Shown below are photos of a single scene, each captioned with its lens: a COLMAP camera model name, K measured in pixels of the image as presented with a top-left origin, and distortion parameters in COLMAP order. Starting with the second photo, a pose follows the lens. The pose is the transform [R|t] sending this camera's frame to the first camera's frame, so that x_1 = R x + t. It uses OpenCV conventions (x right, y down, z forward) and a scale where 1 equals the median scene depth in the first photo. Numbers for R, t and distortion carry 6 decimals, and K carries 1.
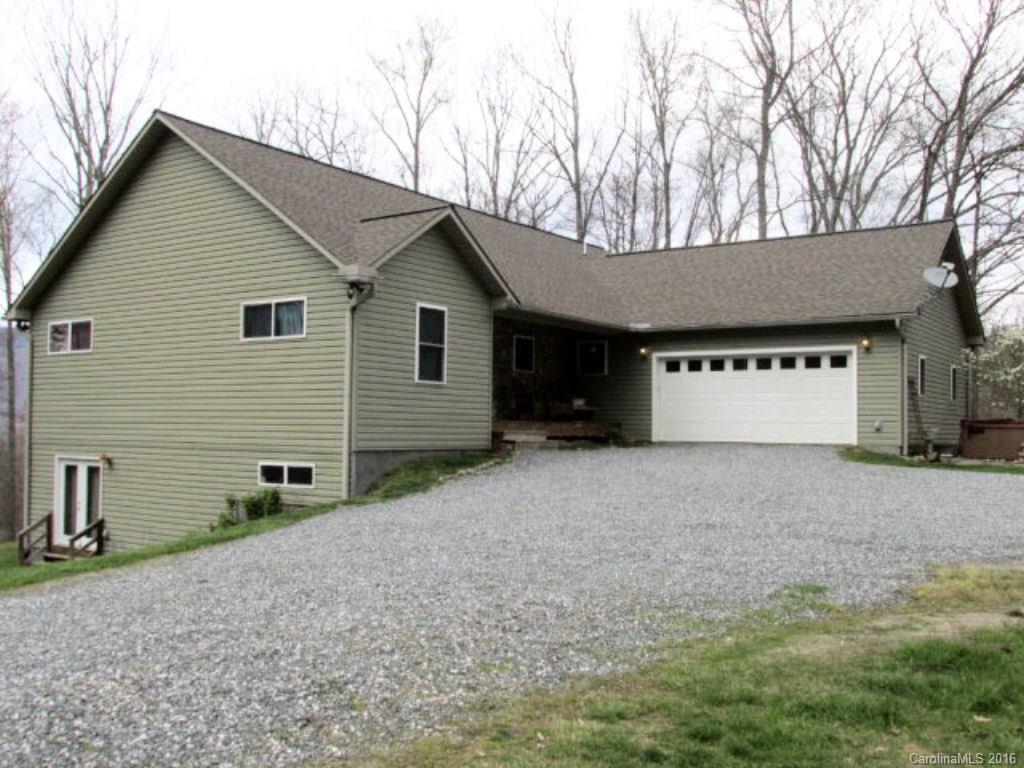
lens RADIAL K [[859.8, 0, 520.7], [0, 859.8, 386.6], [0, 0, 1]] dist [-0.028483, 0.001948]
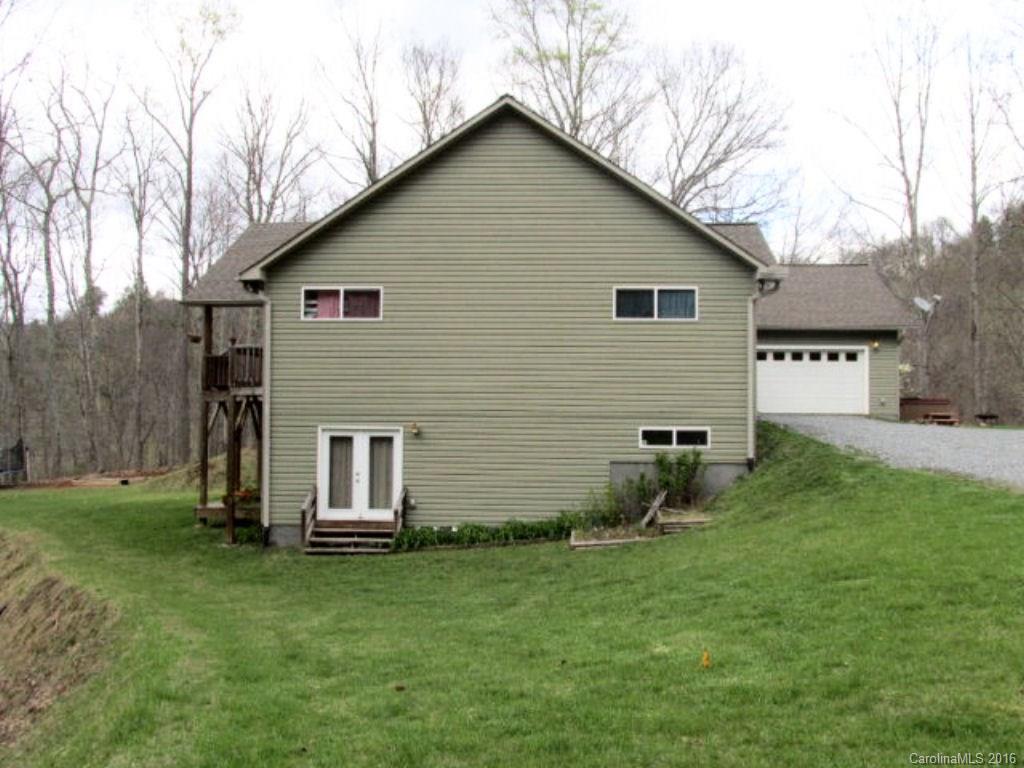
lens RADIAL K [[757.1, 0, 512.0], [0, 757.1, 384.0], [0, 0, 1]] dist [-0.092746, 0.000604]
pose [[0.889437, 0.017935, 0.456705, -0.829887], [-0.024328, 0.999671, 0.008123, 0.023650], [-0.456409, -0.018336, 0.889581, 0.166847]]
